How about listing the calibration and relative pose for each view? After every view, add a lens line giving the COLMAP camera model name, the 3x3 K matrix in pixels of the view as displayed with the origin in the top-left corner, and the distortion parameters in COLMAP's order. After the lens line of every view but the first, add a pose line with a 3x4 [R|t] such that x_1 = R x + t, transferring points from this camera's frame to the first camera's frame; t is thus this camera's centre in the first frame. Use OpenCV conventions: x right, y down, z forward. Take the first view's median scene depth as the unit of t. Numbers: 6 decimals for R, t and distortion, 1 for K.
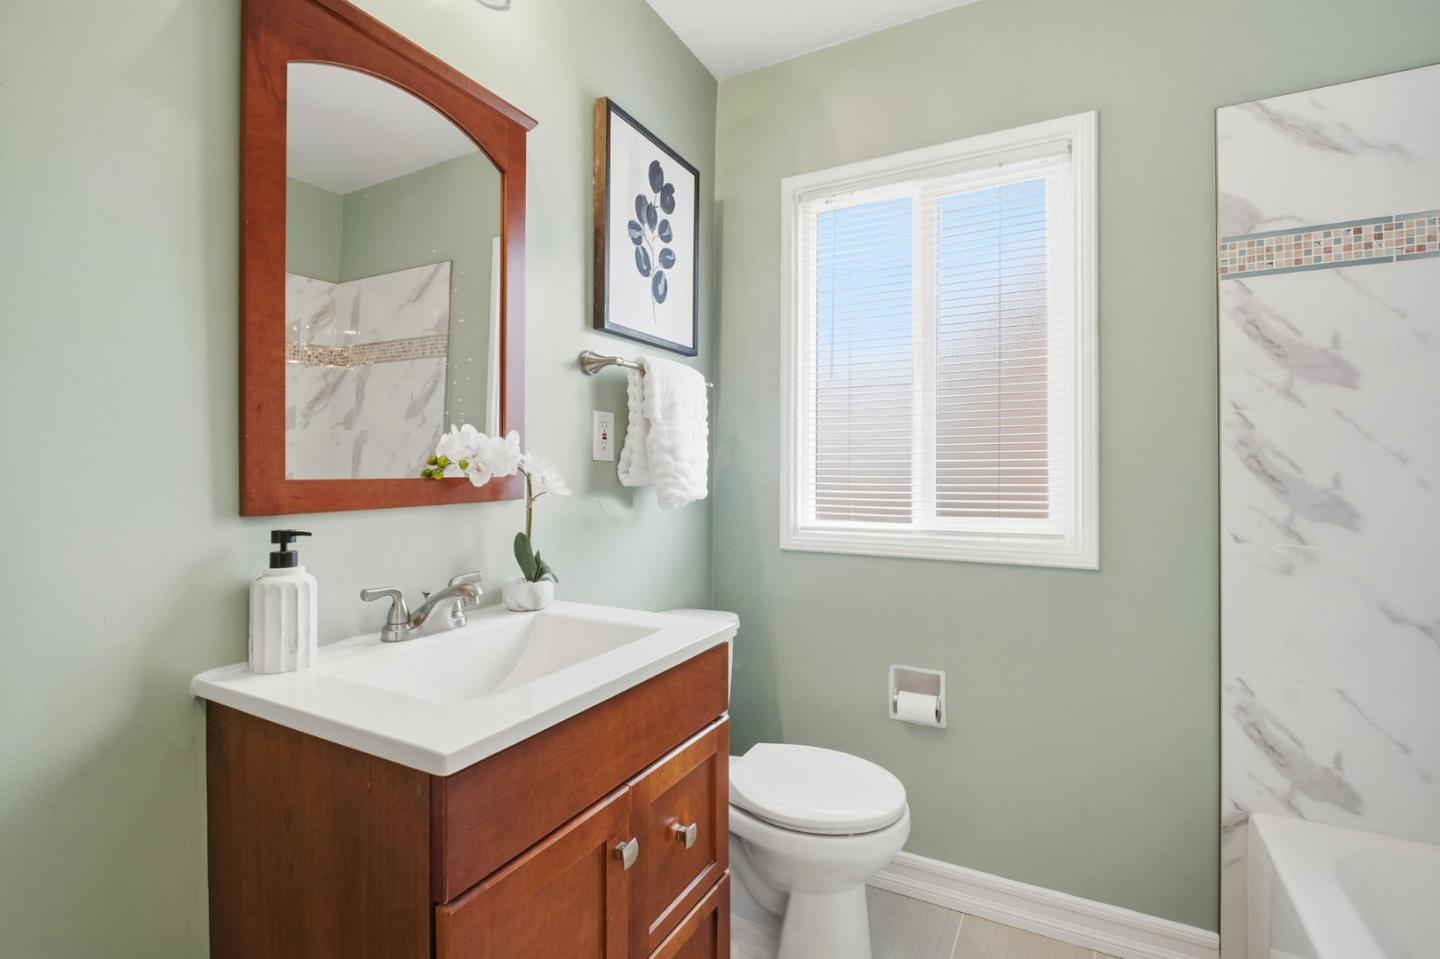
lens RADIAL K [[659.0, 0, 720.9], [0, 659.0, 469.7], [0, 0, 1]] dist [-0.008828, -0.003304]
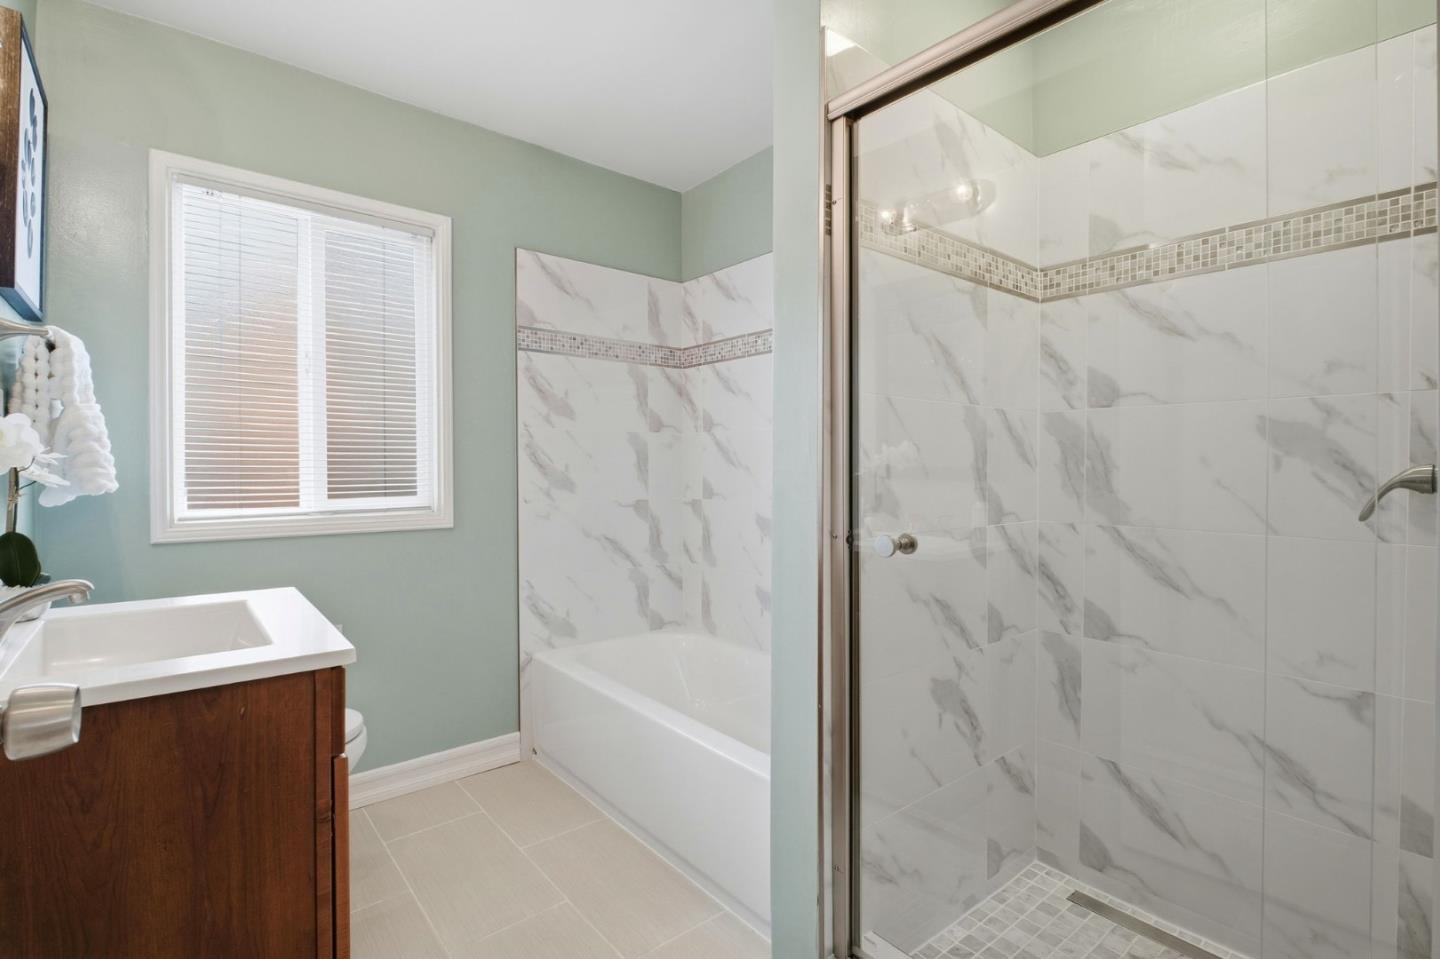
lens RADIAL K [[659.0, 0, 722.7], [0, 659.0, 474.1], [0, 0, 1]] dist [-0.008828, -0.003304]
pose [[0.378098, -0.012831, 0.925677, -0.628434], [-0.005018, 0.999861, 0.015909, 0.003181], [-0.925752, -0.010660, 0.377981, -0.146422]]
